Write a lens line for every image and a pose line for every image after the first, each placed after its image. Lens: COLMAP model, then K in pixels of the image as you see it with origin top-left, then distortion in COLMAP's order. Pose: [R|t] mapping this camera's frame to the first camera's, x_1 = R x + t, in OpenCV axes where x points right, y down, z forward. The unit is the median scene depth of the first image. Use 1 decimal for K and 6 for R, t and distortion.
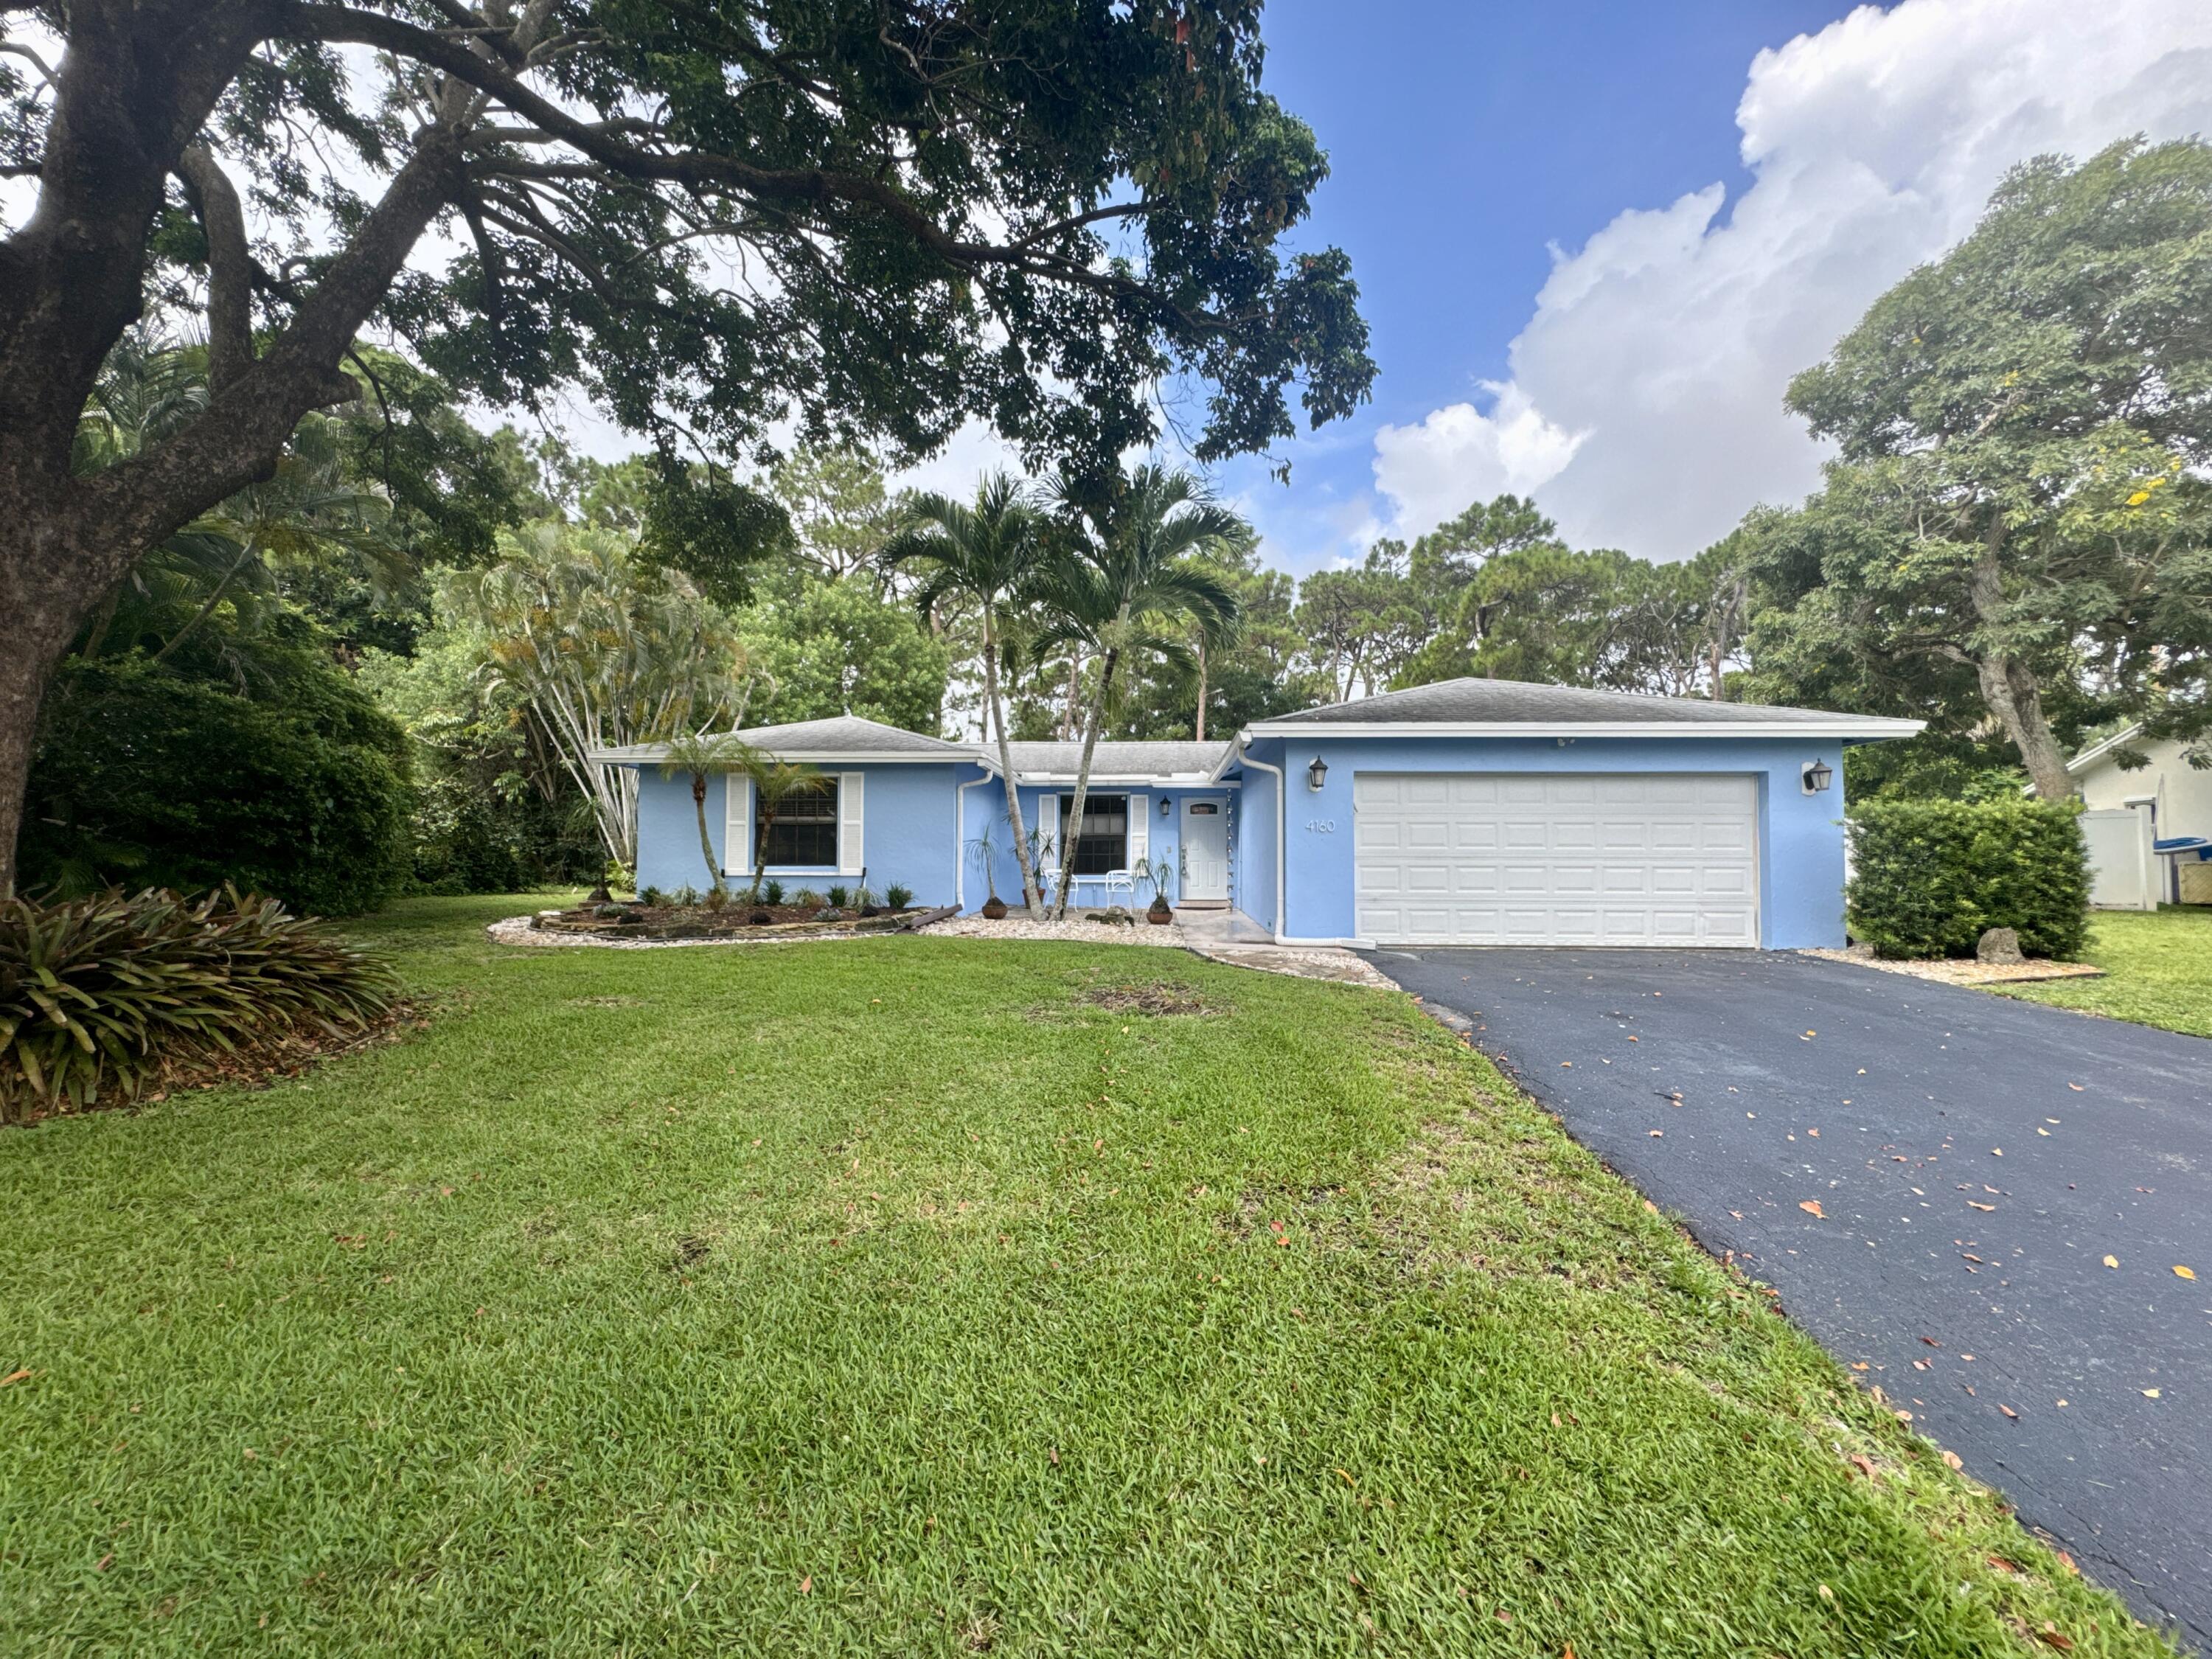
lens RADIAL K [[888.2, 0, 1105.9], [0, 888.2, 832.4], [0, 0, 1]] dist [-0.004104, 0.001066]
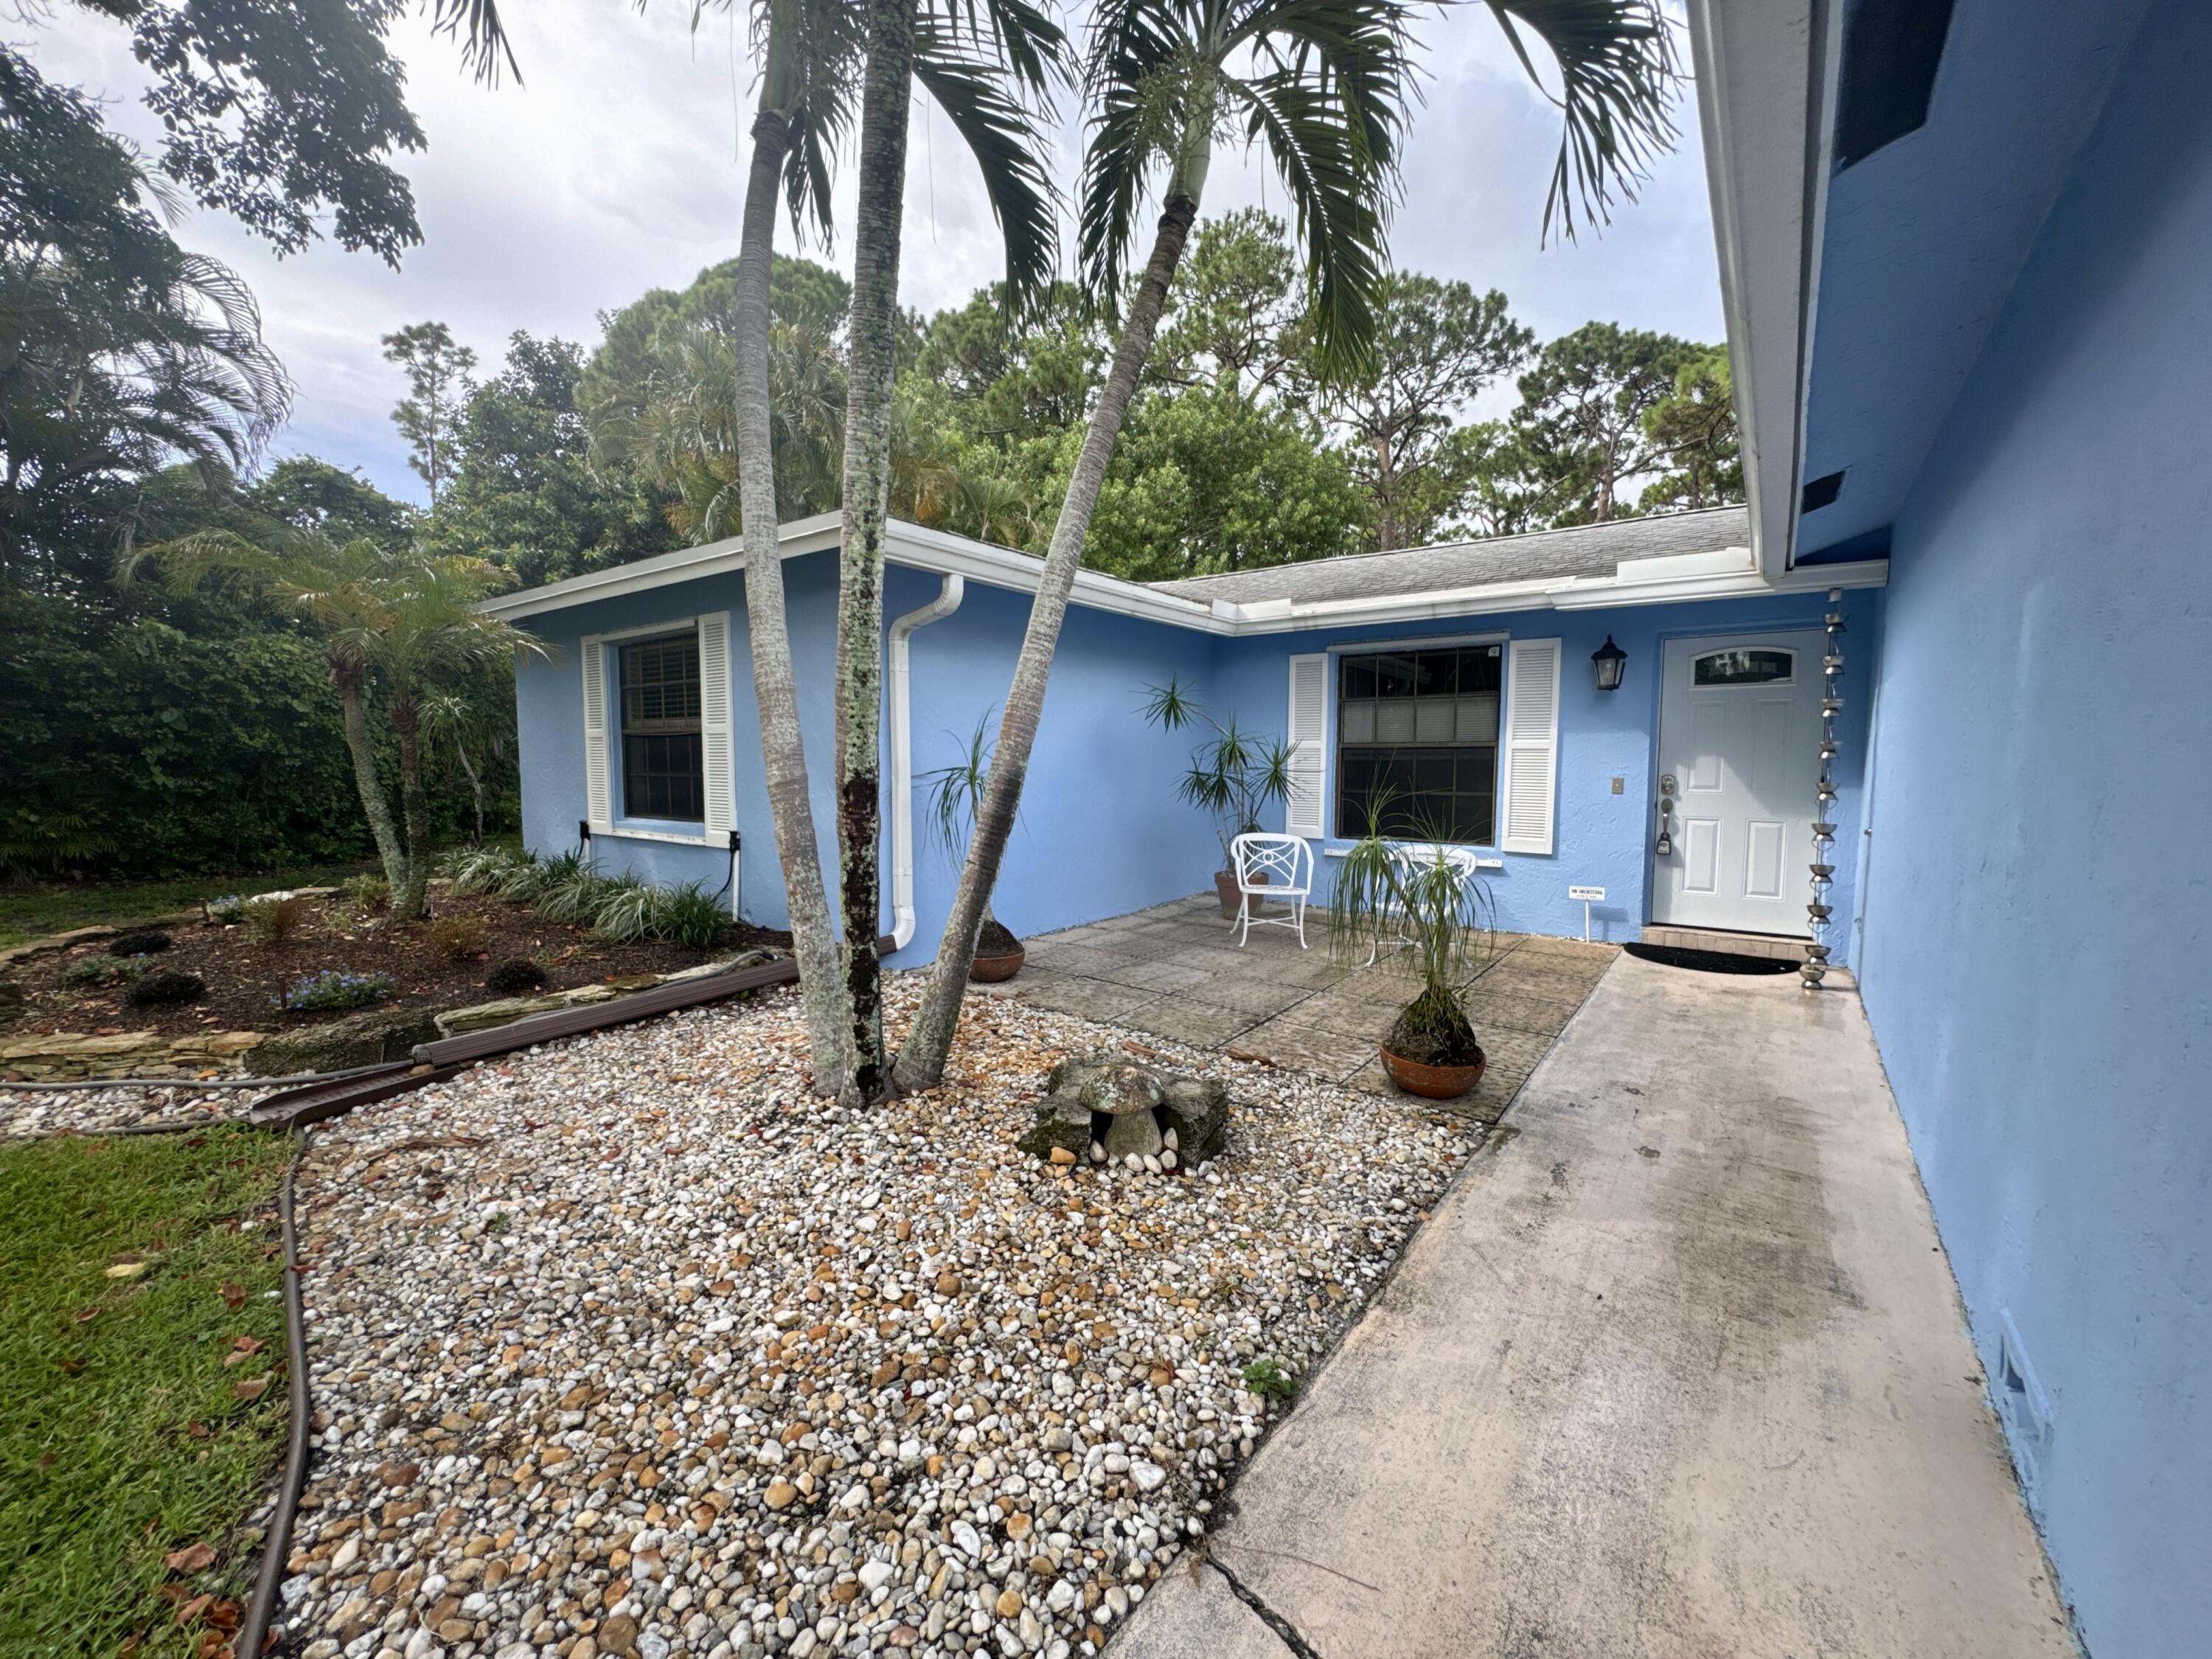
lens RADIAL K [[888.2, 0, 1109.5], [0, 888.2, 829.1], [0, 0, 1]] dist [-0.004104, 0.001066]
pose [[0.840660, 0.045017, -0.539689, 0.093441], [0.013071, 0.994562, 0.103319, -0.003437], [0.541406, -0.093910, 0.835500, 0.586673]]
